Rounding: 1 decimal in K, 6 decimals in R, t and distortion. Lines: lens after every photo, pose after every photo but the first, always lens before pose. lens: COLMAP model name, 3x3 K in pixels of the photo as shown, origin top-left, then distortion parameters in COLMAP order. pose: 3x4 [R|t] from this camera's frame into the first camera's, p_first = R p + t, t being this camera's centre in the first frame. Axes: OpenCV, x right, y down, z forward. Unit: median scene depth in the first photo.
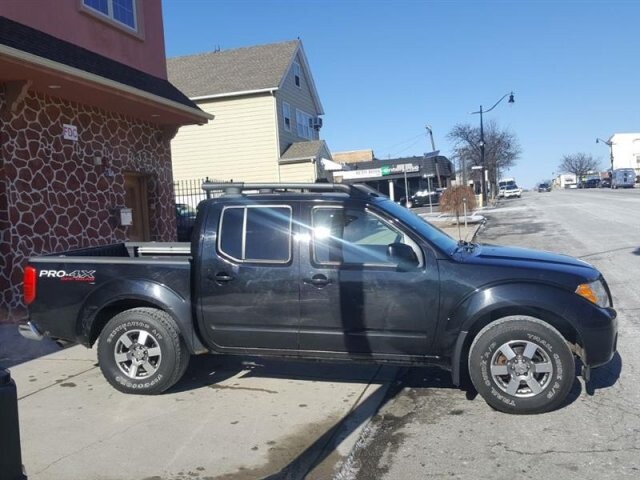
lens RADIAL K [[618.5, 0, 319.1], [0, 618.5, 253.4], [0, 0, 1]] dist [0.190372, -0.375860]
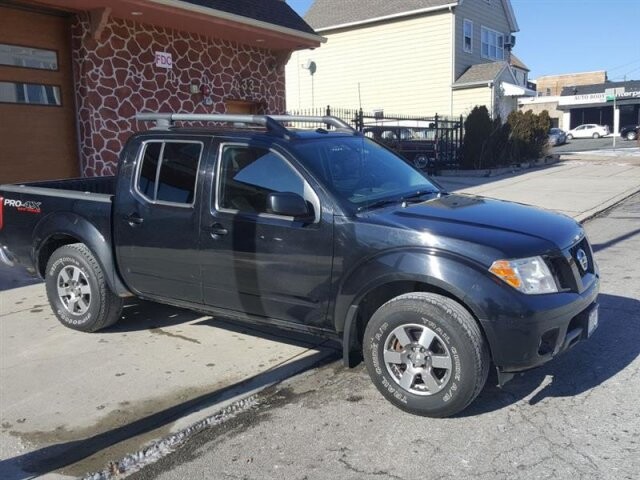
lens RADIAL K [[618.5, 0, 319.1], [0, 618.5, 253.4], [0, 0, 1]] dist [0.190372, -0.375860]
pose [[0.942487, 0.081865, -0.324061, 0.220255], [-0.044984, 0.991789, 0.119716, -0.018395], [0.331201, -0.098253, 0.938431, 0.116282]]
